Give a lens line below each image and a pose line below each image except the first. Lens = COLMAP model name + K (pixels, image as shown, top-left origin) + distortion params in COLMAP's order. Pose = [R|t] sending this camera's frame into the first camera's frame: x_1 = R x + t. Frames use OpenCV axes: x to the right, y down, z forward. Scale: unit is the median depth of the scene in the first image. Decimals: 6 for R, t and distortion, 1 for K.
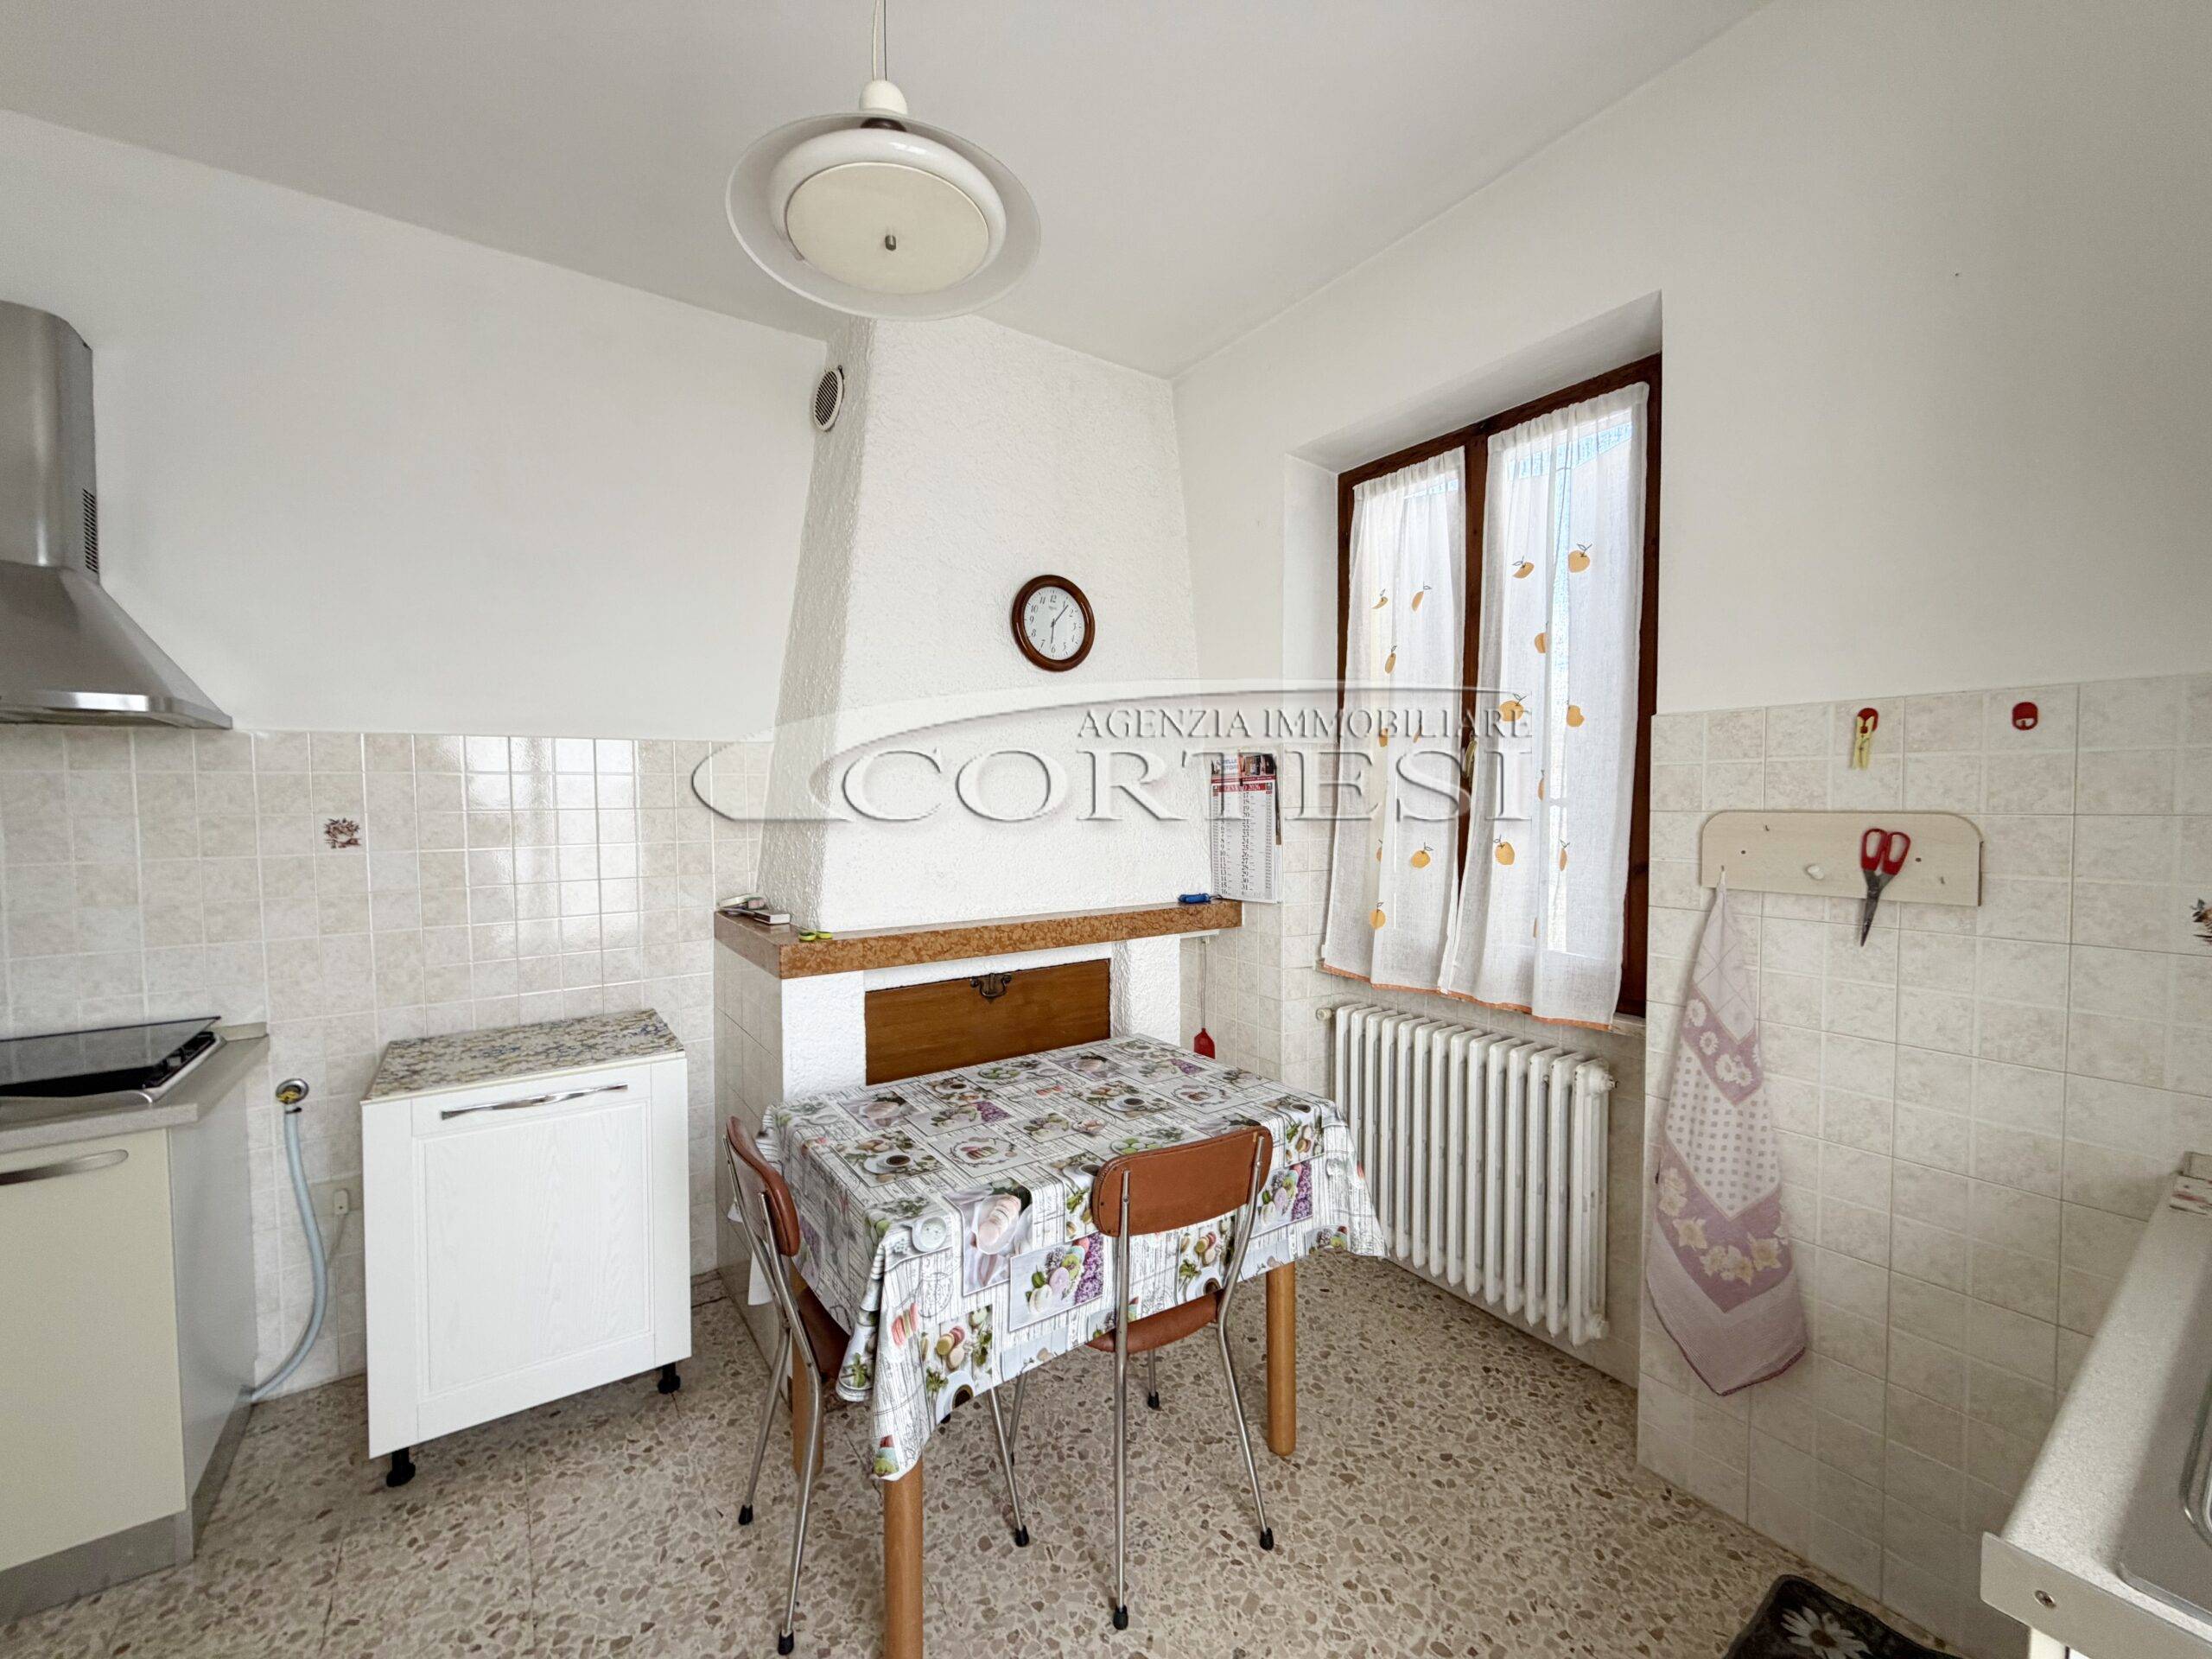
lens RADIAL K [[877.4, 0, 1099.4], [0, 877.4, 830.1], [0, 0, 1]] dist [-0.000734, -0.000008]
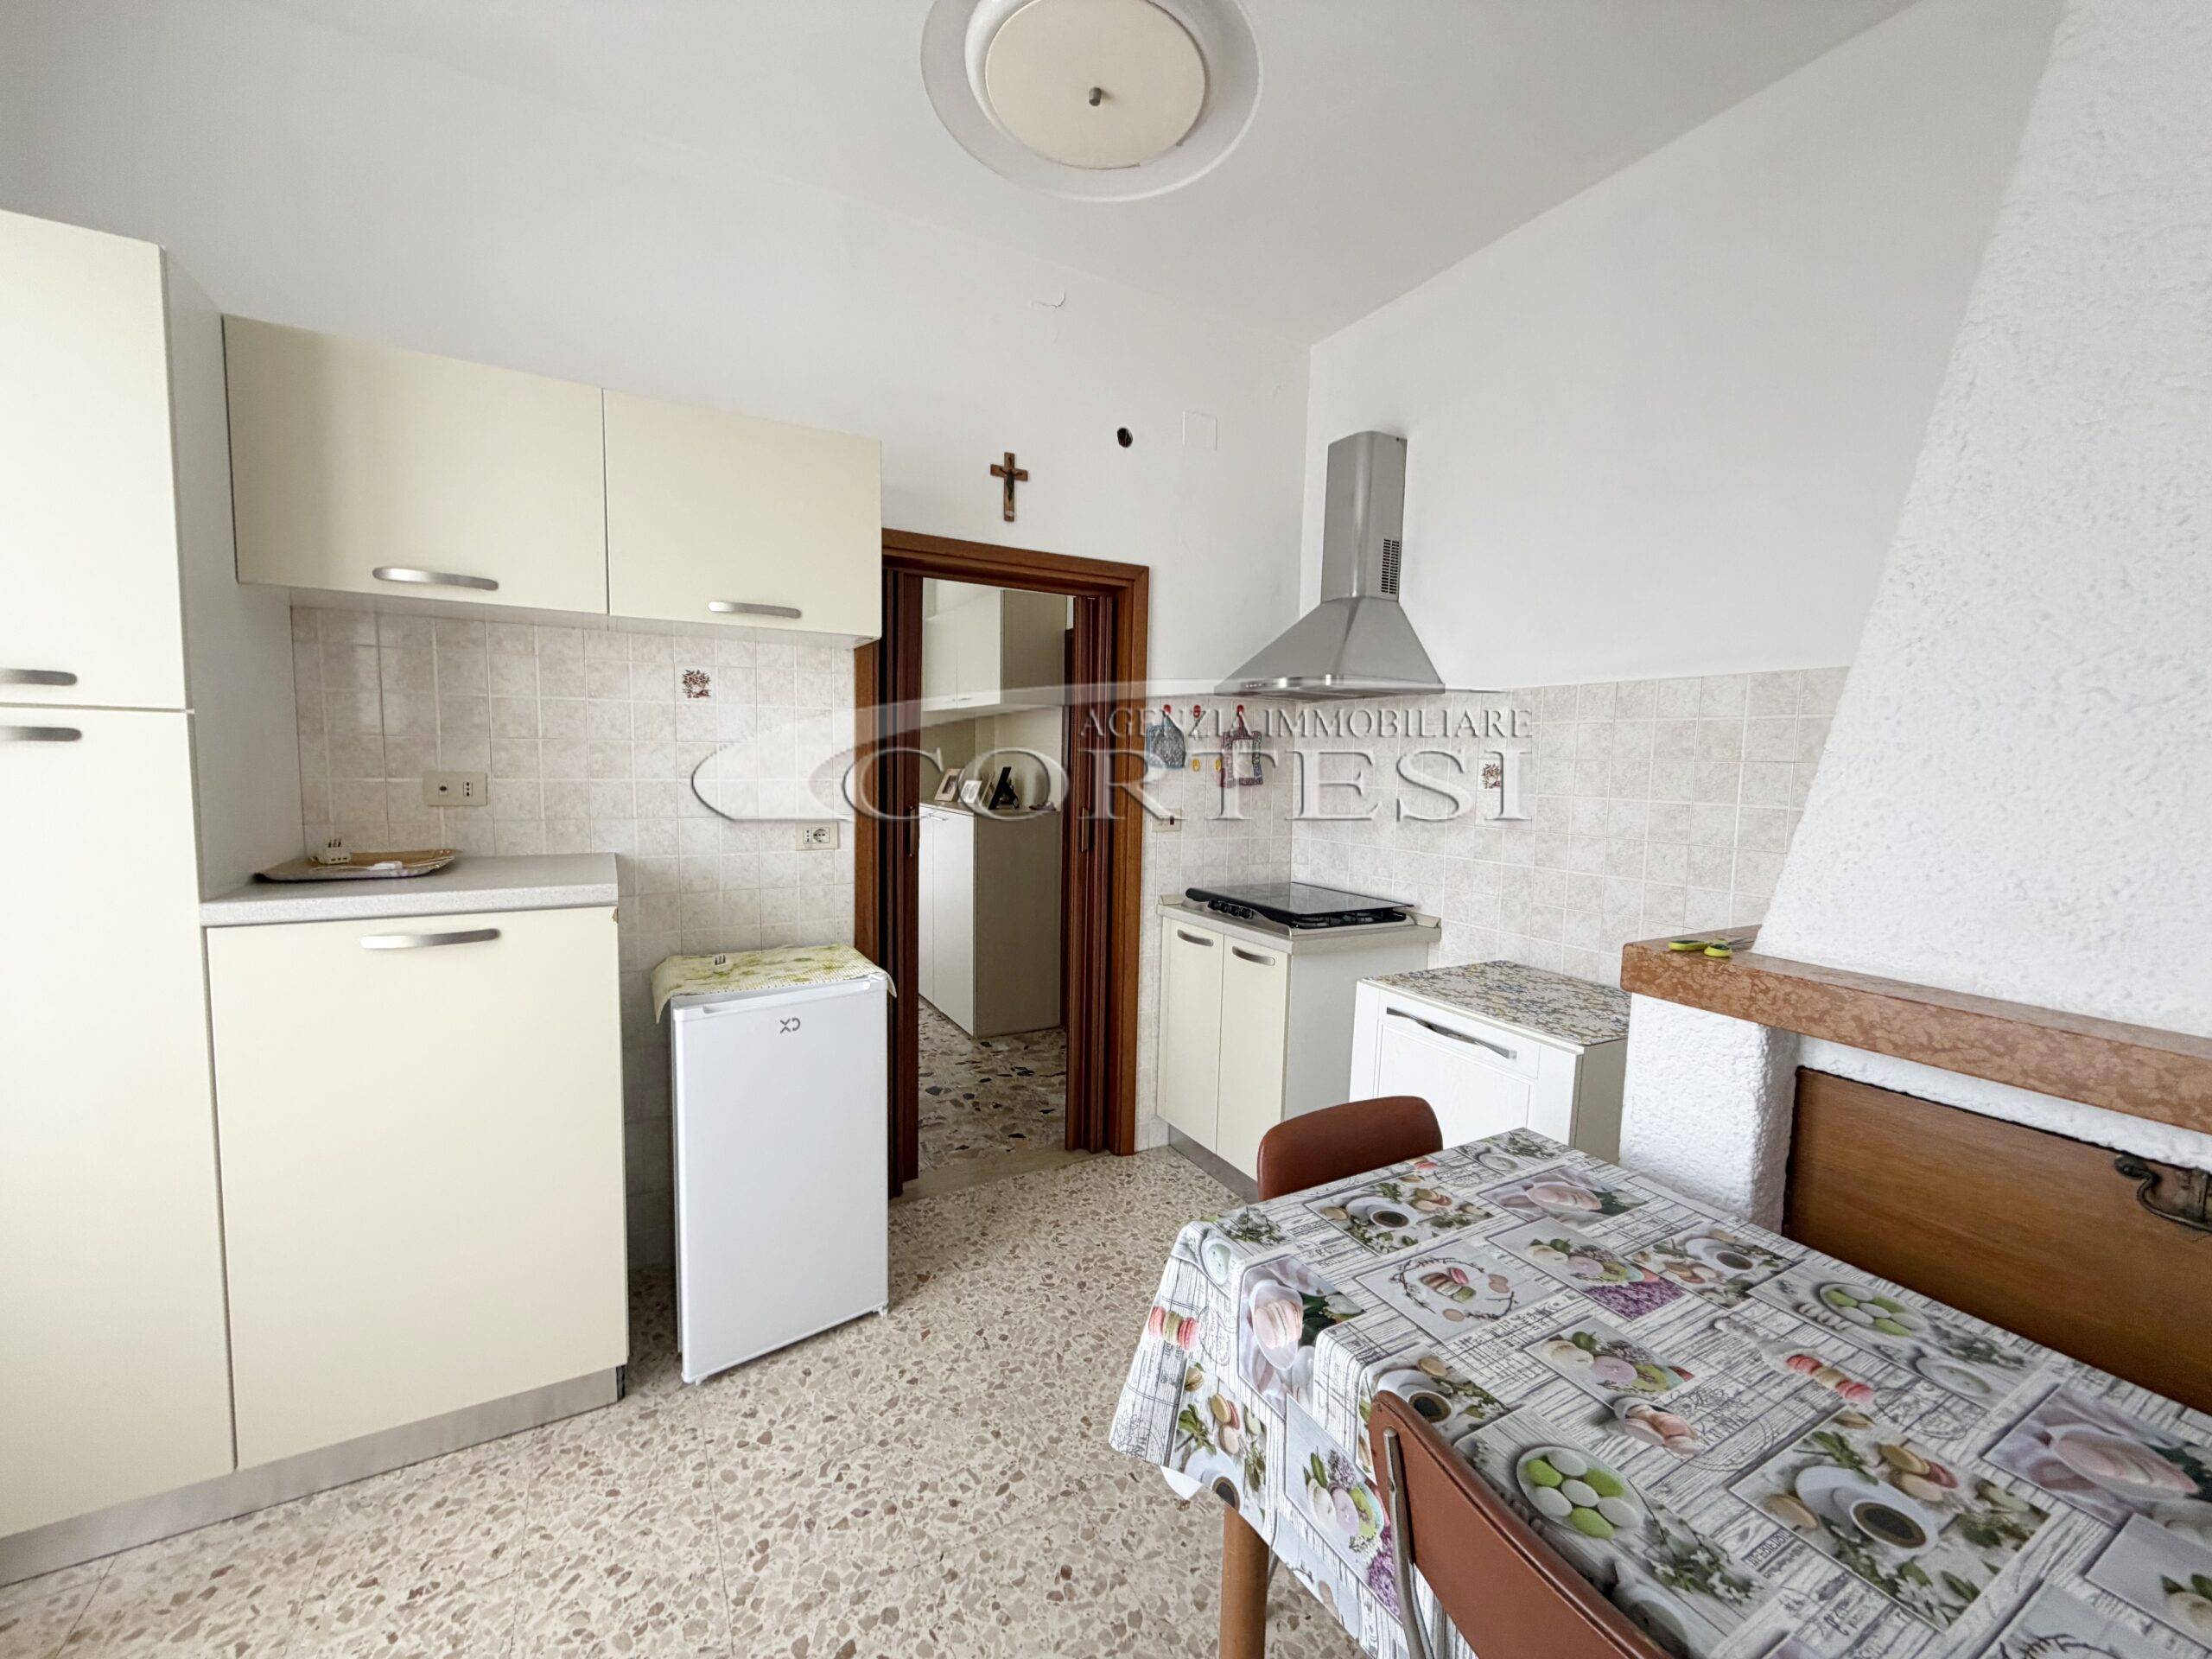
lens RADIAL K [[877.4, 0, 1099.4], [0, 877.4, 830.1], [0, 0, 1]] dist [-0.000734, -0.000008]
pose [[-0.099483, 0.088092, -0.991132, 0.429023], [-0.056724, 0.993952, 0.094036, -0.006269], [0.993421, 0.065576, -0.093885, 0.683660]]
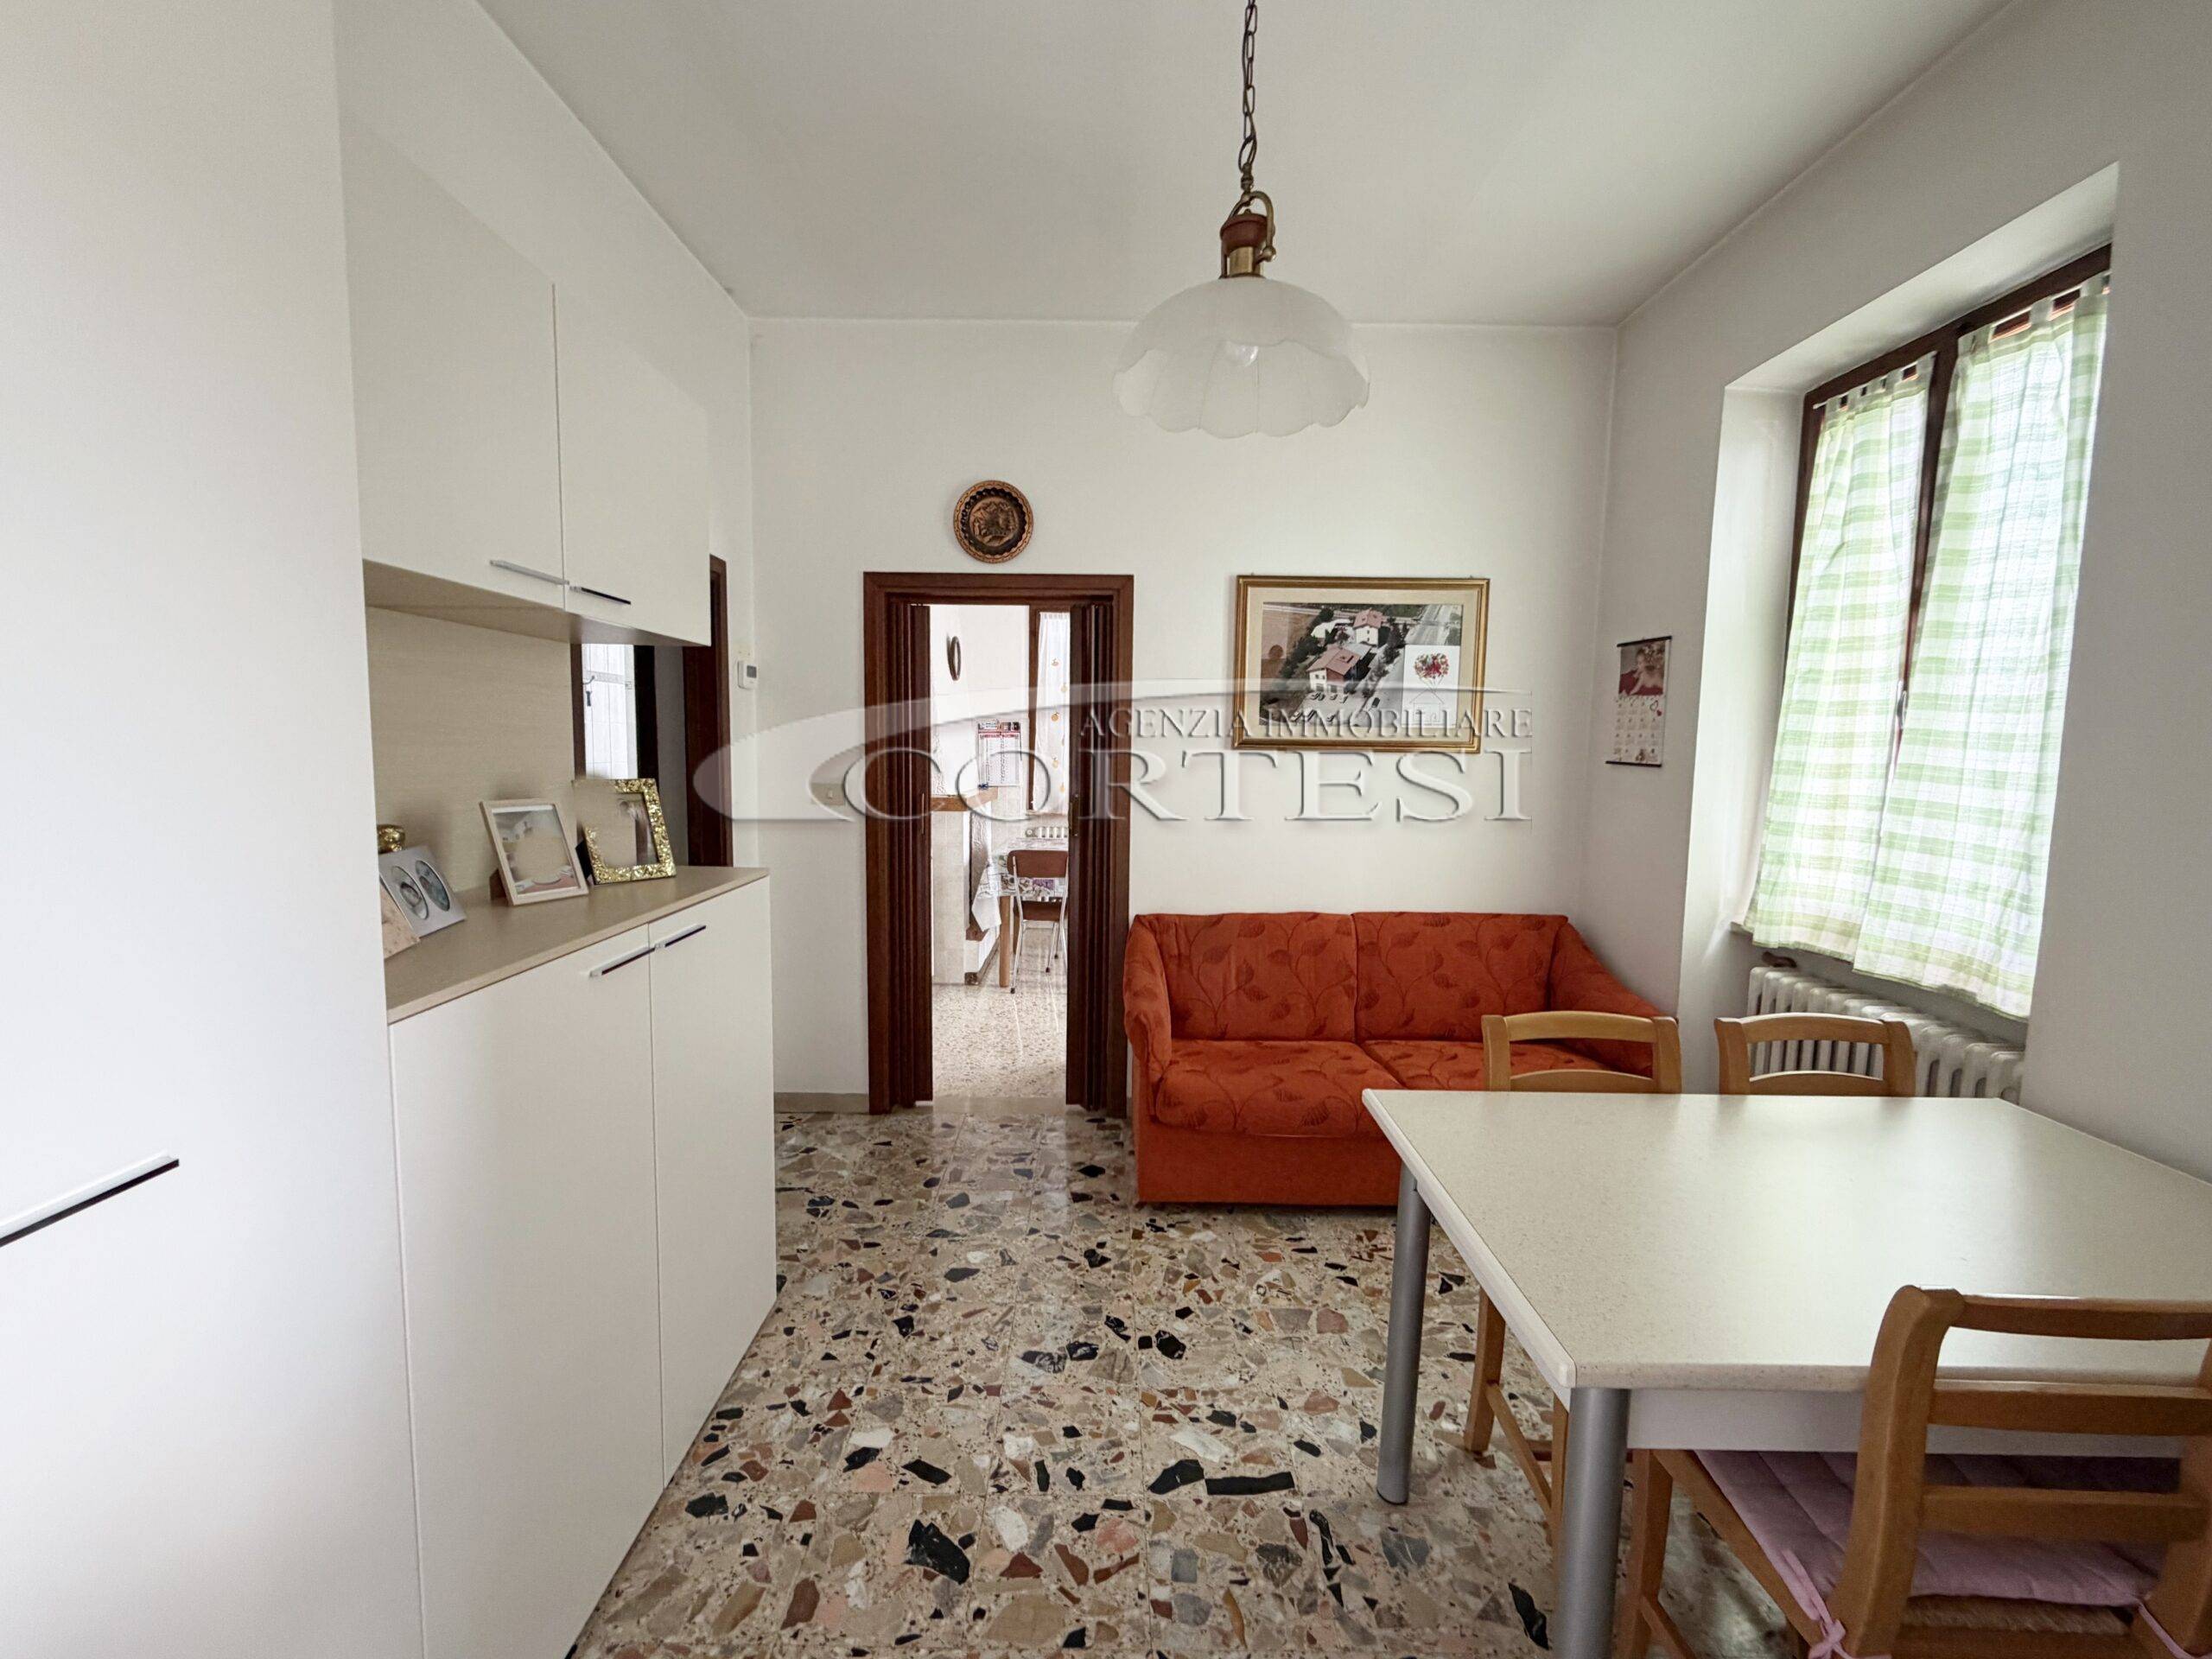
lens RADIAL K [[931.1, 0, 1098.8], [0, 931.1, 828.5], [0, 0, 1]] dist [-0.000070, 0.000558]
pose [[0.572372, -0.061396, 0.817692, -2.512411], [0.014008, 0.997780, 0.065113, 0.055352], [-0.819874, -0.025815, 0.571961, -0.886878]]
